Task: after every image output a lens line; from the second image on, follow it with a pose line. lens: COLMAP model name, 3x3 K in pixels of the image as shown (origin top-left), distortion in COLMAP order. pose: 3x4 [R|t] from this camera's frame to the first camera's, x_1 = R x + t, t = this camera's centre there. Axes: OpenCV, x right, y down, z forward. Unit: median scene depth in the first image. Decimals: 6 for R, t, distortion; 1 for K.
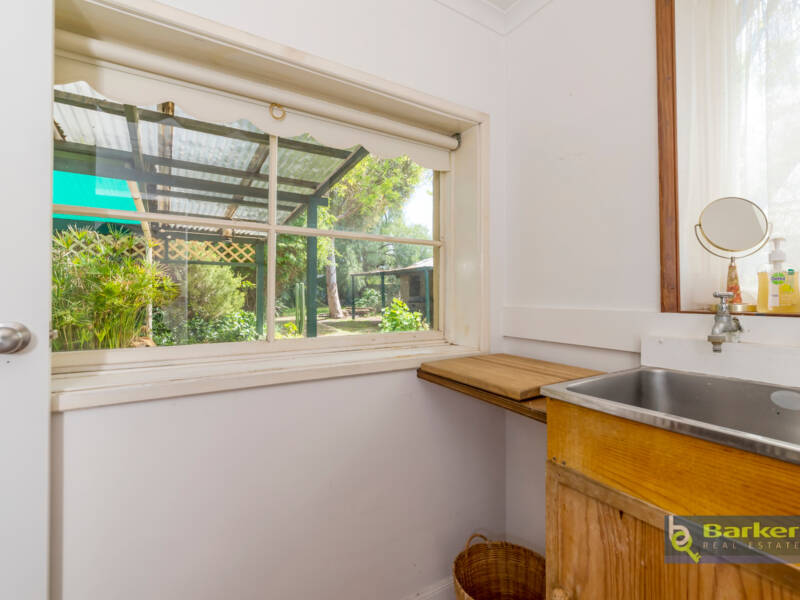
lens RADIAL K [[371.5, 0, 398.1], [0, 371.5, 294.1], [0, 0, 1]] dist [-0.001686, -0.000382]
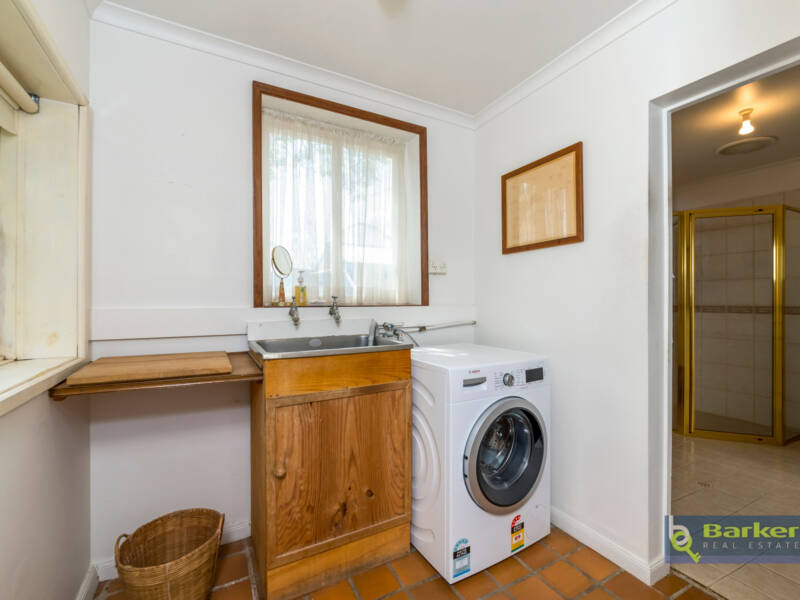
lens RADIAL K [[360.9, 0, 398.3], [0, 360.9, 298.8], [0, 0, 1]] dist [0.002379, -0.000205]
pose [[0.064576, -0.002030, 0.997911, -1.067761], [-0.006563, 0.999975, 0.002458, 0.001142], [-0.997891, -0.006708, 0.064561, 0.306270]]
